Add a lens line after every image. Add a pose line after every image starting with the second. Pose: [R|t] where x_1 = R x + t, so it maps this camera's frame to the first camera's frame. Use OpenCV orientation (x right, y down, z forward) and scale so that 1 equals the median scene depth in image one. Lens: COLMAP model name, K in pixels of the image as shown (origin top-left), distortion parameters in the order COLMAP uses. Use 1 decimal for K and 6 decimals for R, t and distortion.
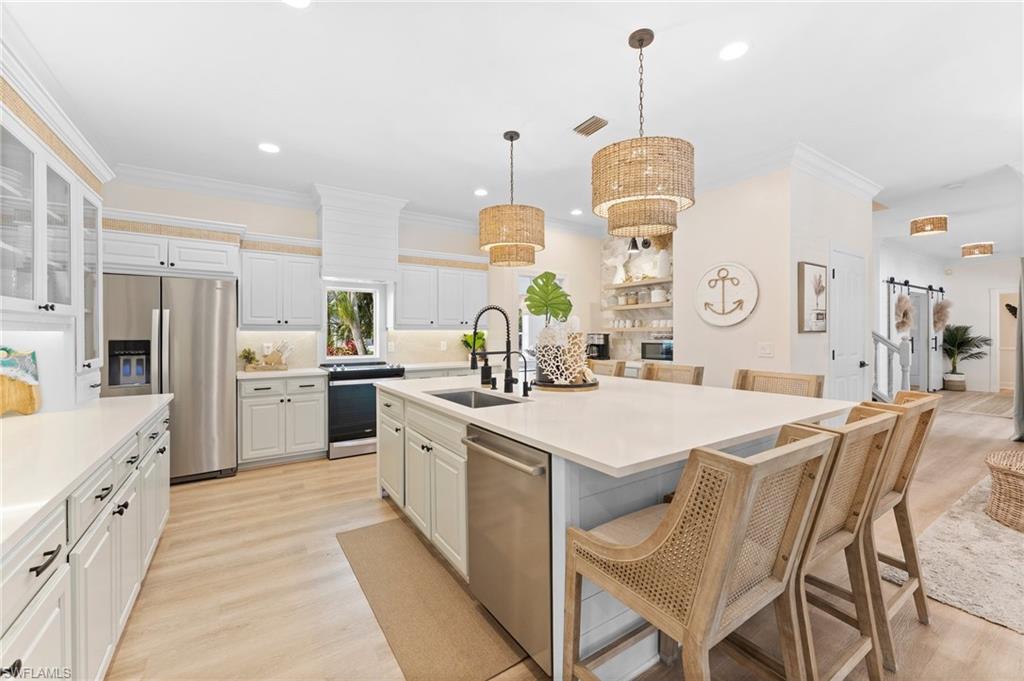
lens RADIAL K [[412.9, 0, 513.1], [0, 412.9, 333.8], [0, 0, 1]] dist [0.000322, 0.000103]
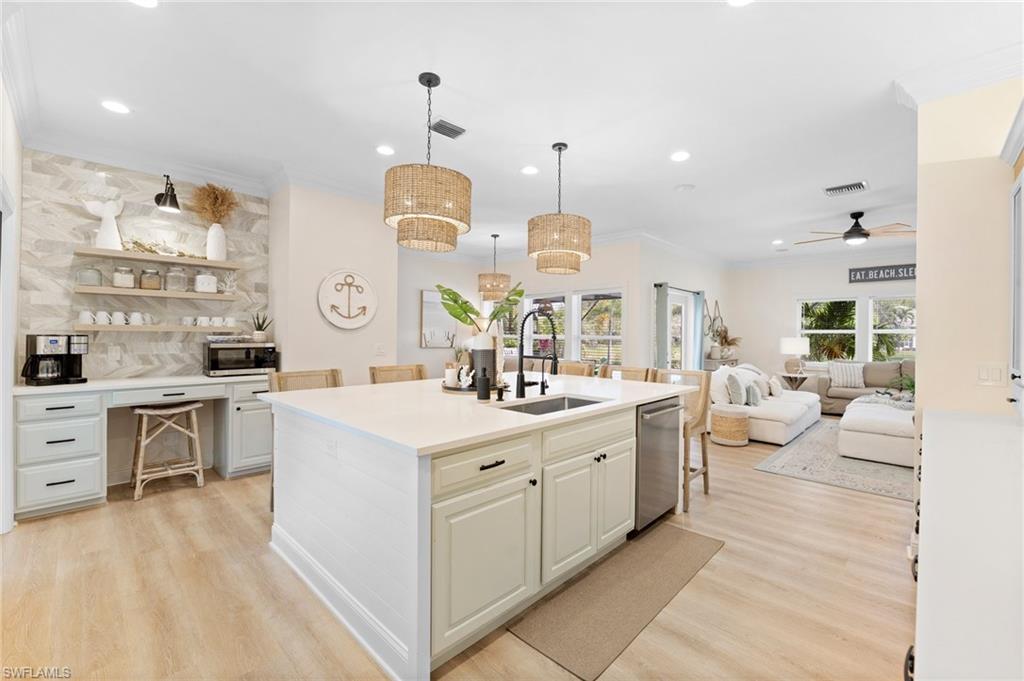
lens RADIAL K [[428.4, 0, 512.5], [0, 428.4, 336.5], [0, 0, 1]] dist [-0.001210, -0.000196]
pose [[-0.217240, 0.001217, 0.976117, -0.504310], [-0.005378, 0.999983, -0.002444, 0.000508], [-0.976103, -0.005780, -0.217230, 0.632001]]
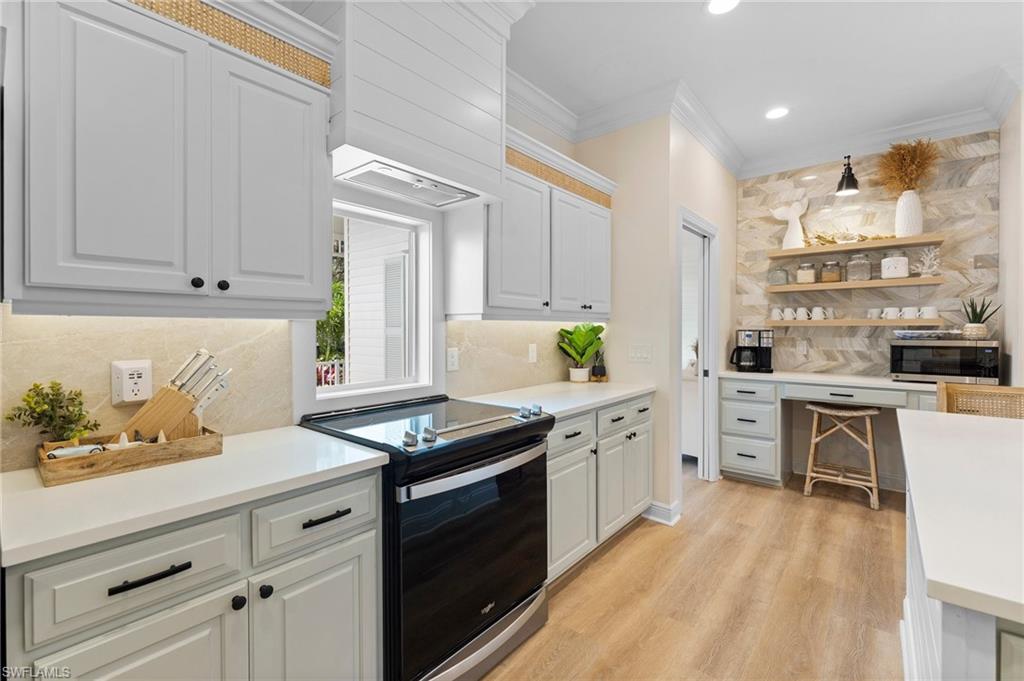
lens RADIAL K [[437.4, 0, 510.9], [0, 437.4, 332.7], [0, 0, 1]] dist [-0.002324, -0.000188]
pose [[0.959383, 0.000924, 0.282104, -0.365996], [-0.002761, 0.999977, 0.006115, 0.001019], [-0.282092, -0.006646, 0.959364, 0.542870]]
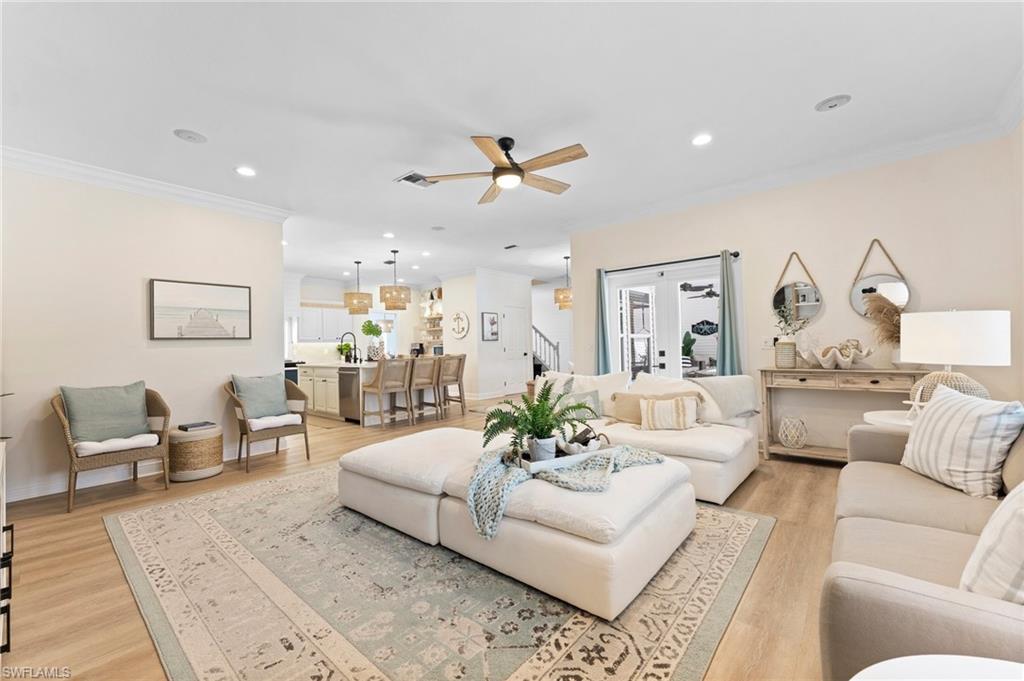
lens RADIAL K [[406.8, 0, 512.0], [0, 406.8, 340.5], [0, 0, 1]] dist [-0.000082, -0.000023]
pose [[0.961051, -0.014103, 0.276013, 0.126240], [0.019066, 0.999701, -0.015307, 0.026014], [-0.275714, 0.019973, 0.961032, -0.970363]]
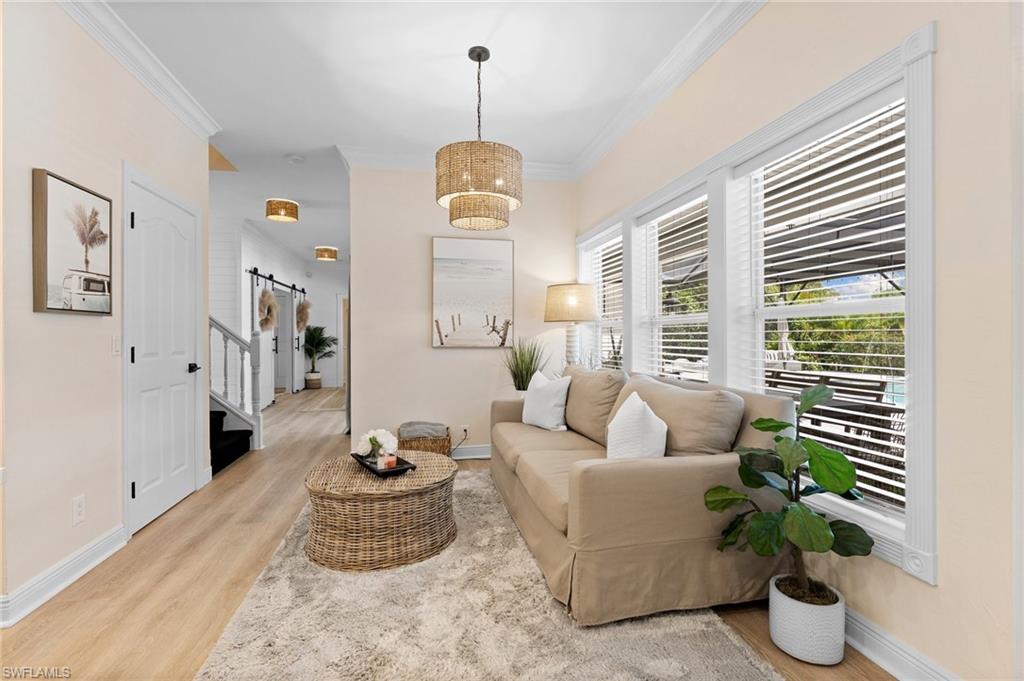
lens RADIAL K [[468.2, 0, 512.0], [0, 468.2, 340.5], [0, 0, 1]] dist [-0.001071, -0.000355]
pose [[0.363850, -0.003745, 0.931450, 0.258129], [0.002219, 0.999993, 0.003154, 0.022399], [-0.931455, 0.000919, 0.363856, 0.177824]]
